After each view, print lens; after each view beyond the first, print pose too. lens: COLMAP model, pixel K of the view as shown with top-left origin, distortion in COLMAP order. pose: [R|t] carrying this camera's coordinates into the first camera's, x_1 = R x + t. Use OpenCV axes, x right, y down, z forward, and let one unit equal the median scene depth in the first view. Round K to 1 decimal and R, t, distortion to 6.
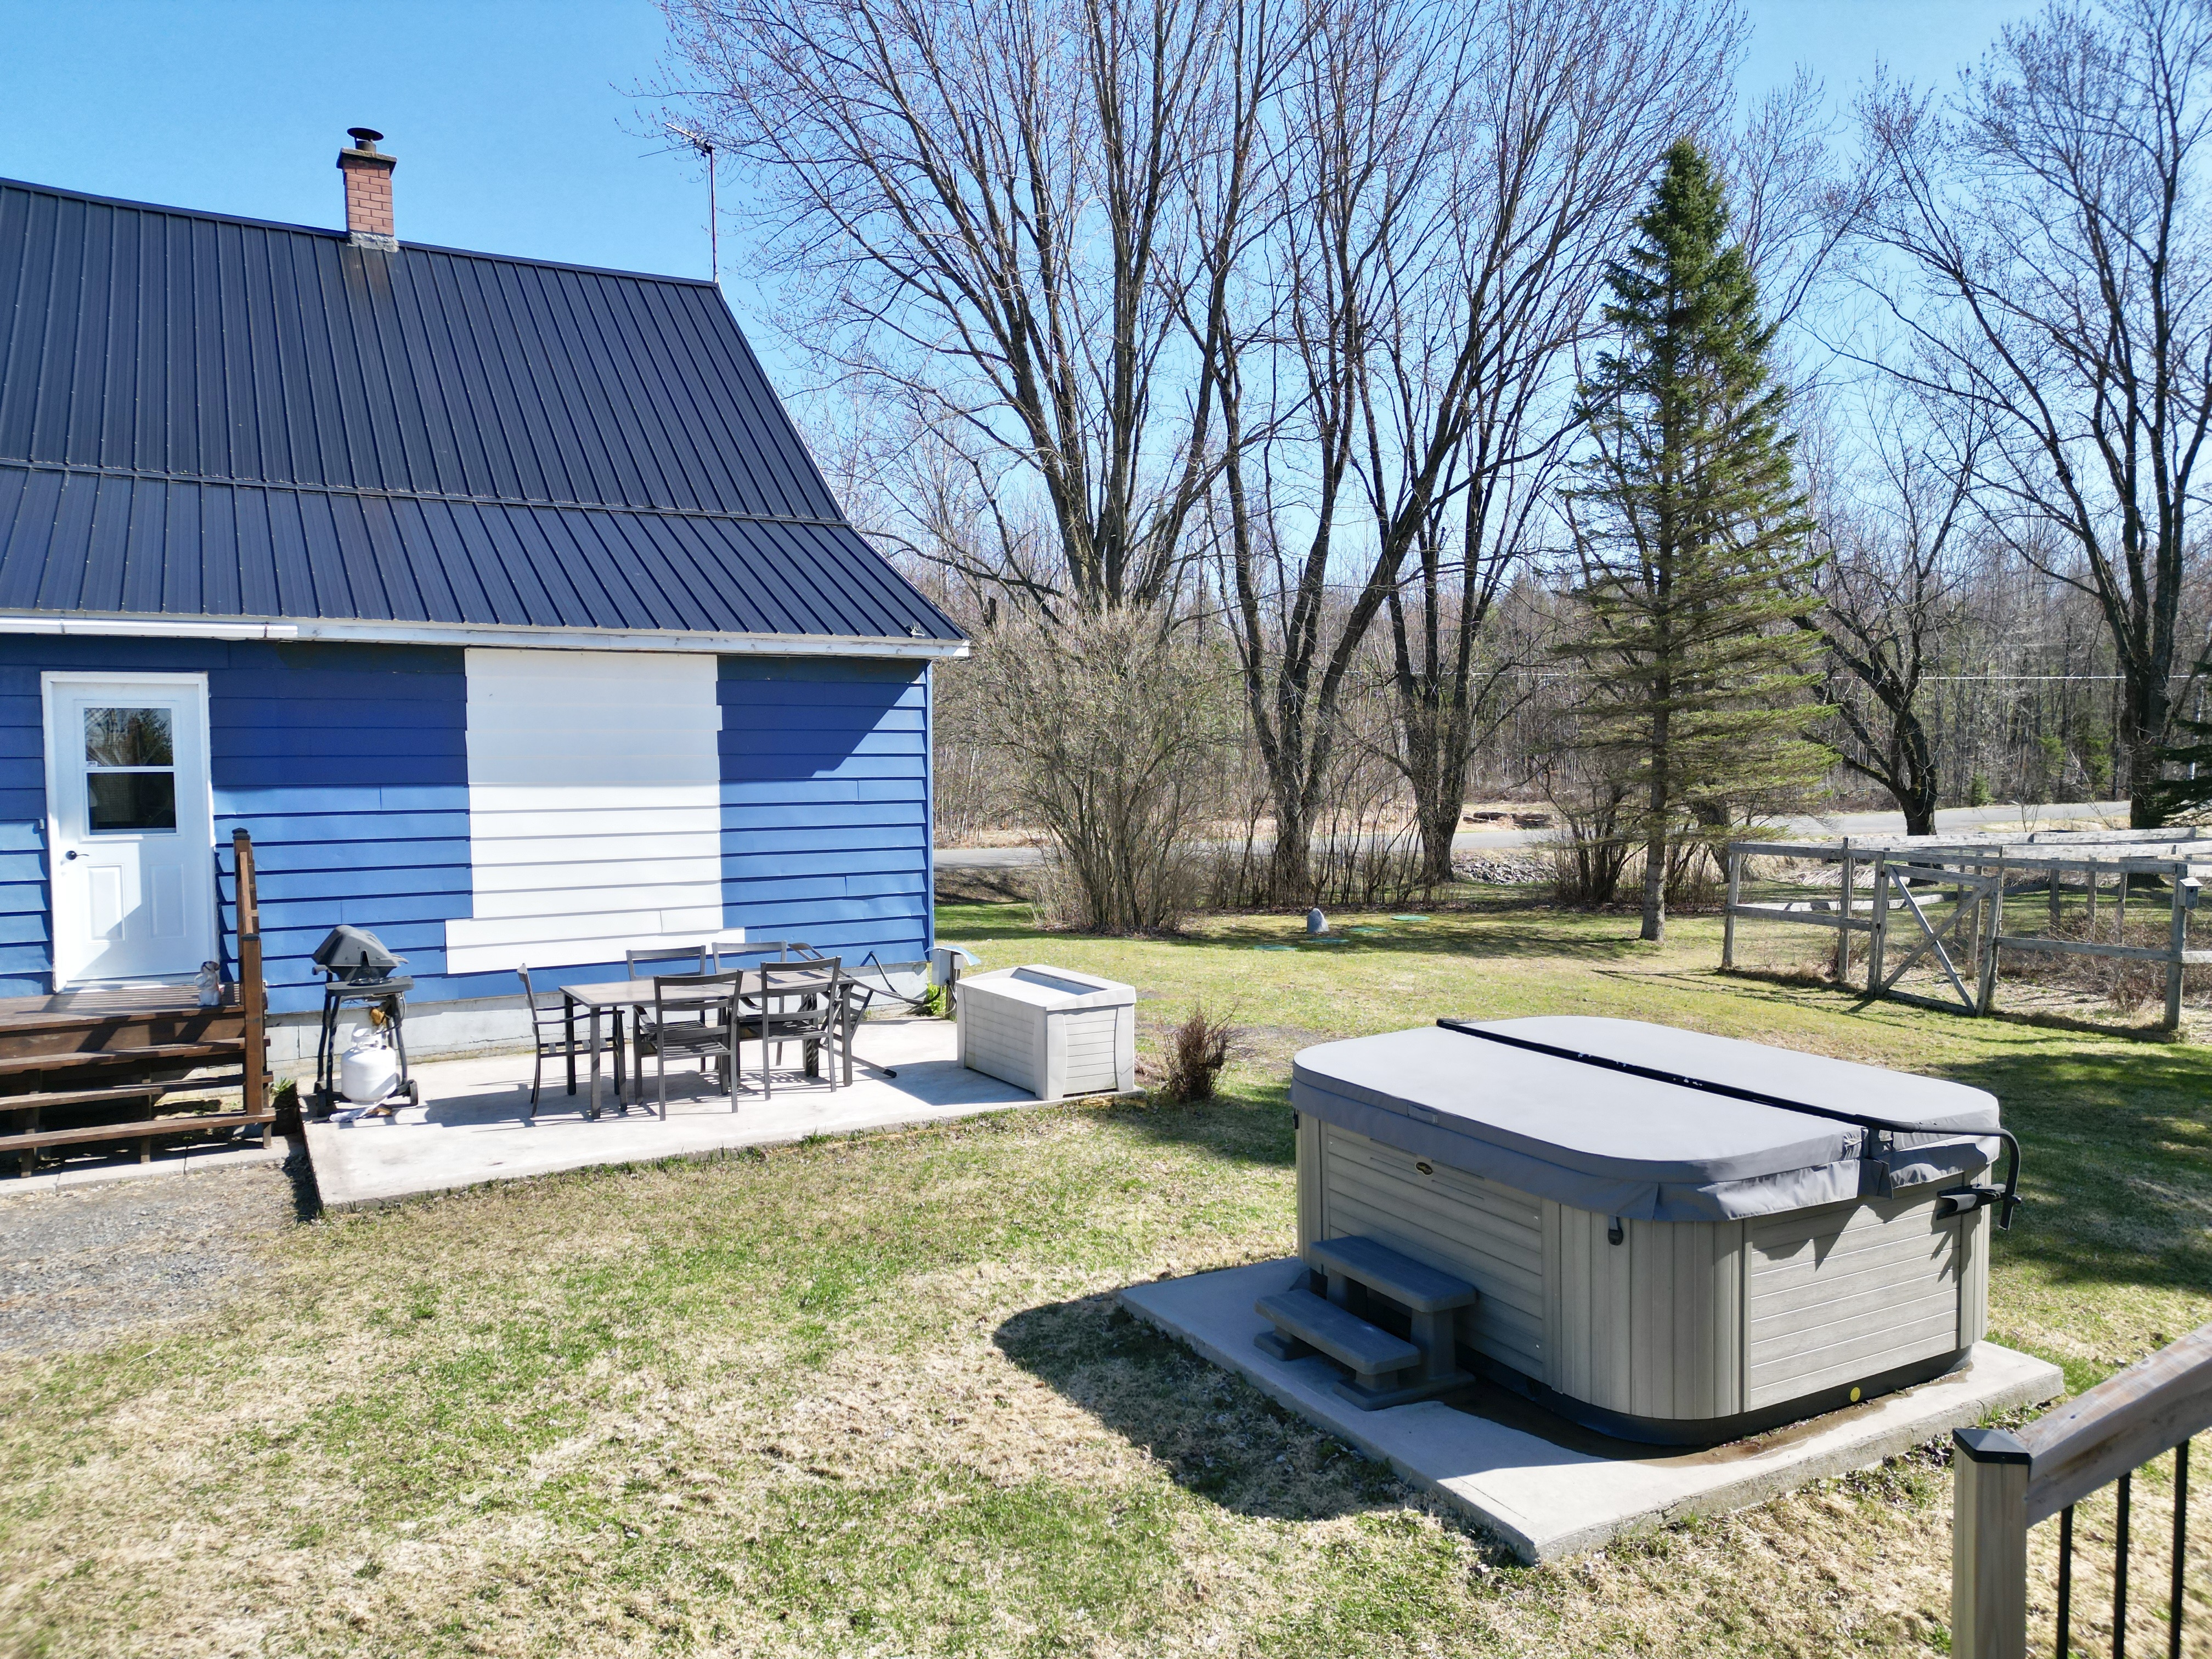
lens RADIAL K [[1523.1, 0, 1098.4], [0, 1523.1, 823.6], [0, 0, 1]] dist [0.086623, -0.095480]
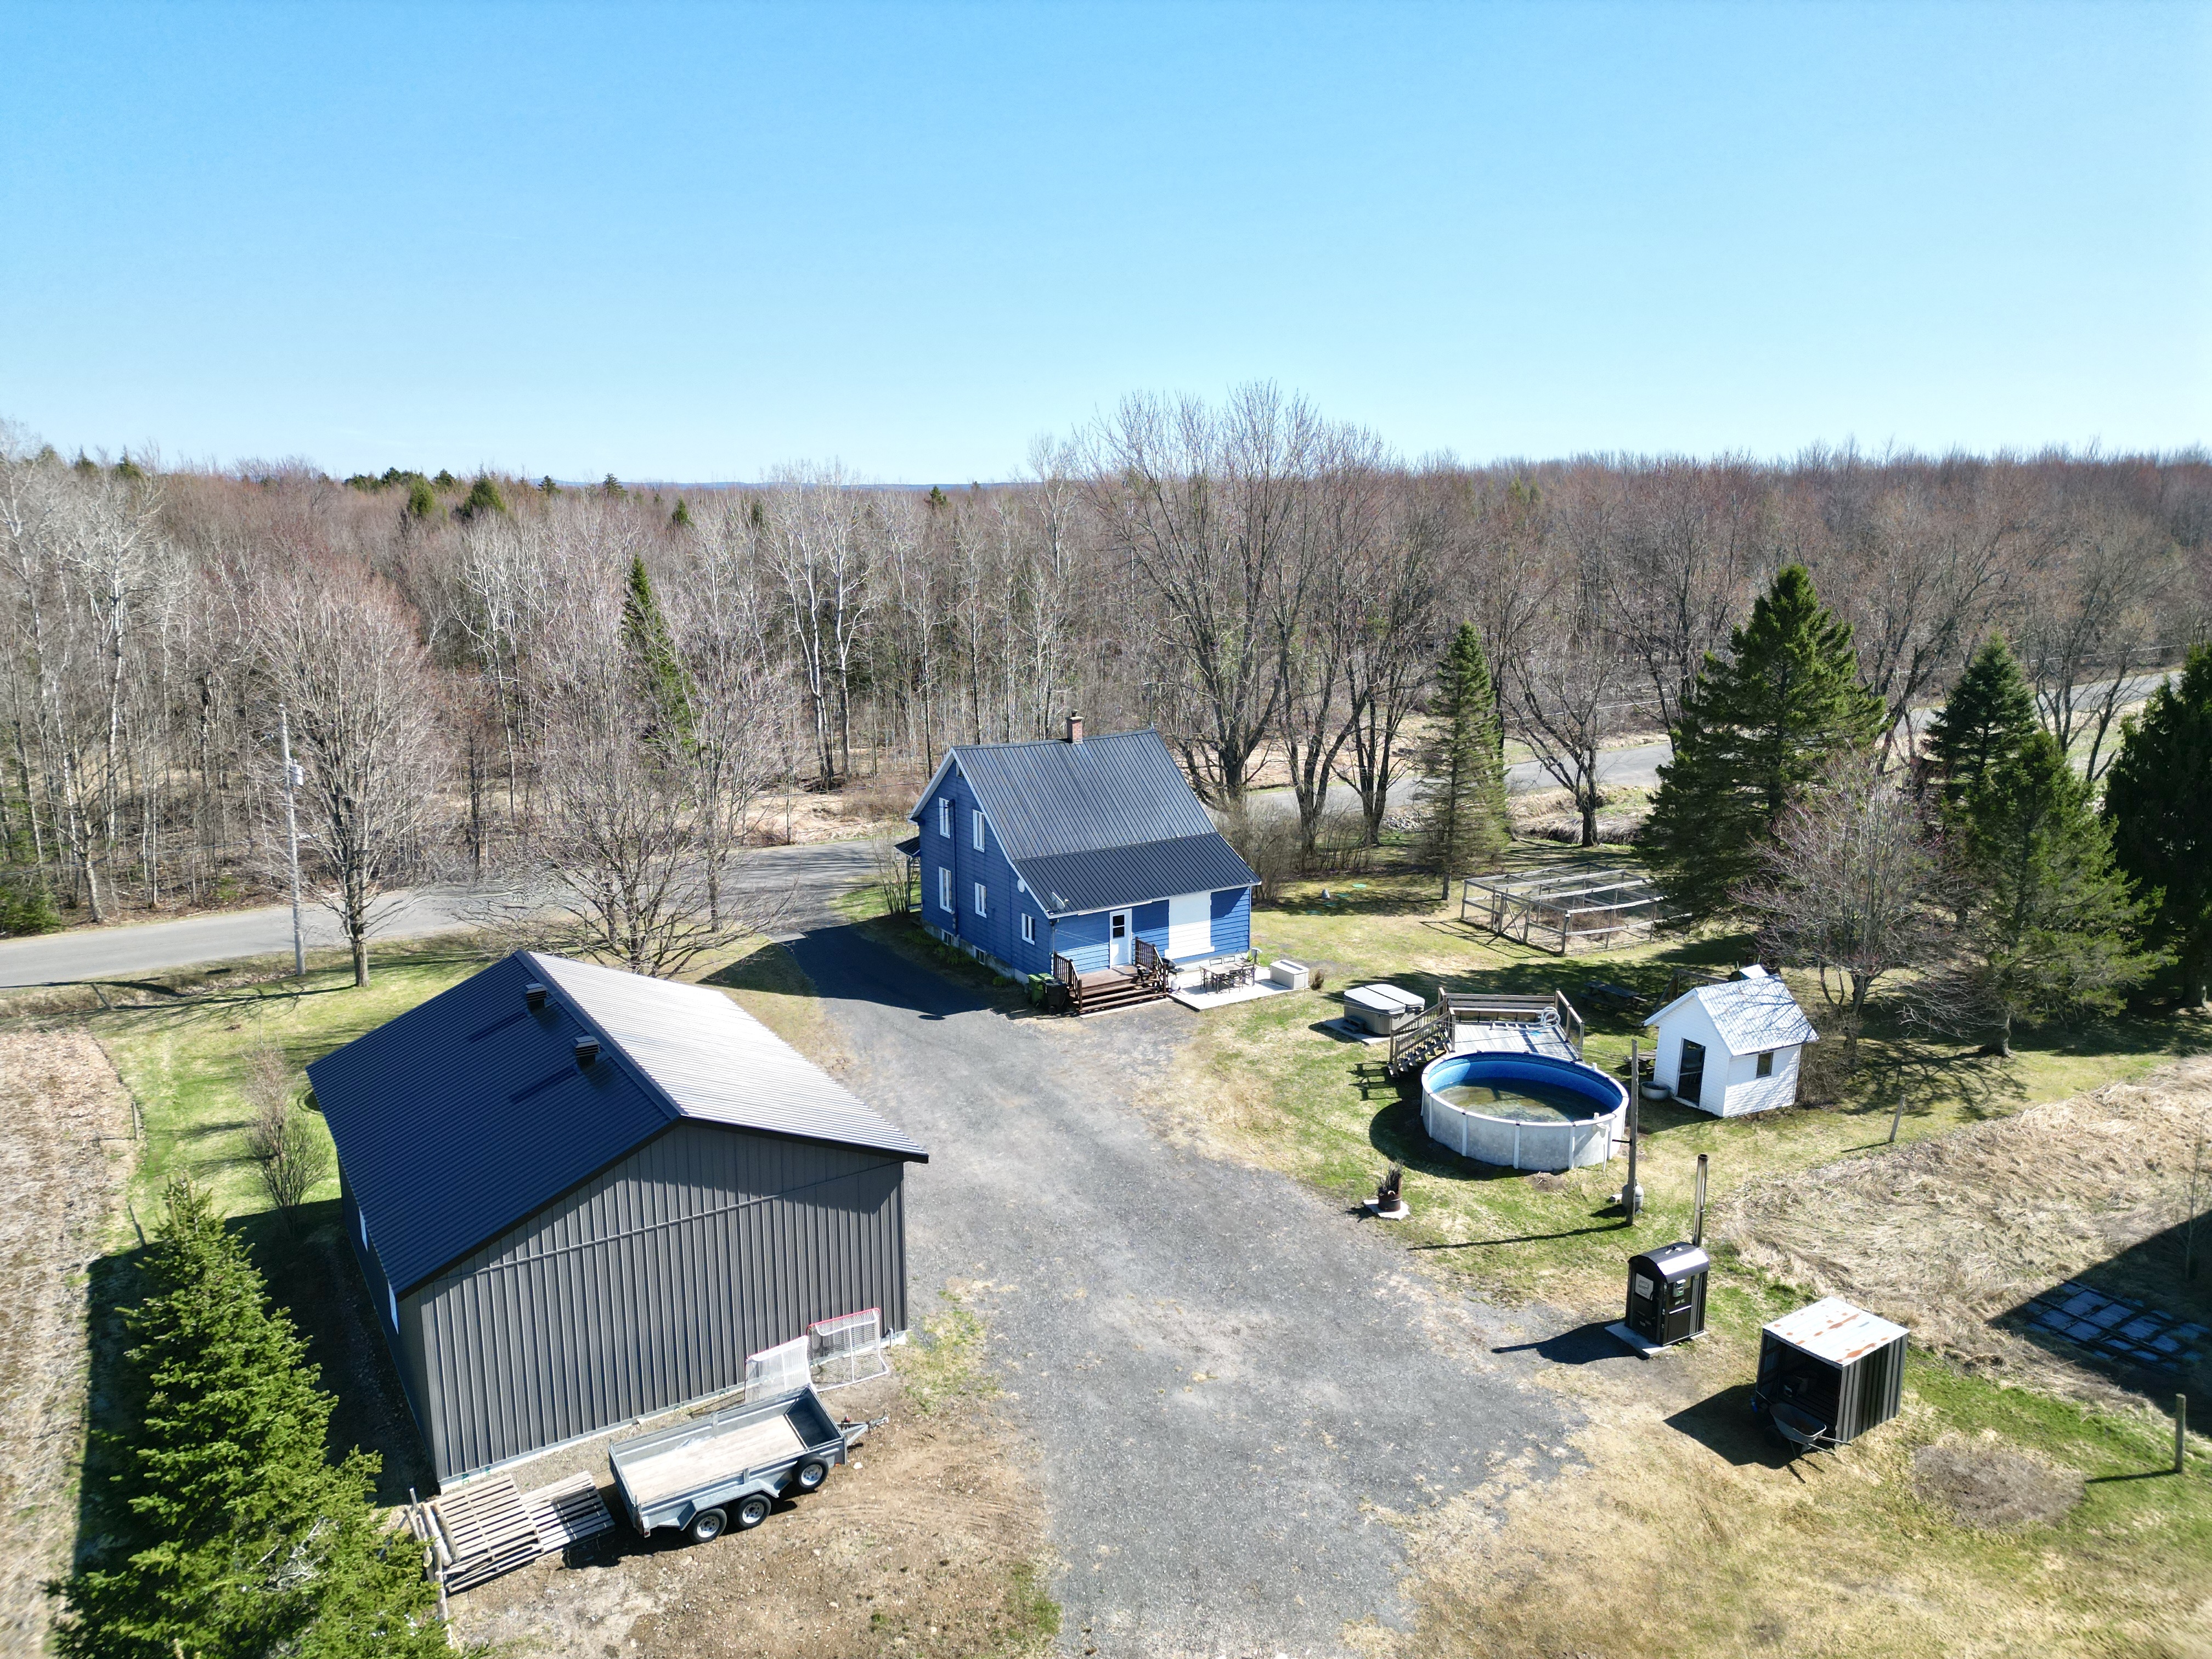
lens RADIAL K [[1523.1, 0, 1098.4], [0, 1523.1, 823.6], [0, 0, 1]] dist [0.086623, -0.095480]
pose [[0.999563, 0.005808, 0.028991, -0.477674], [-0.010549, 0.986041, 0.166171, -0.715379], [-0.027621, -0.166404, 0.985671, -2.334765]]
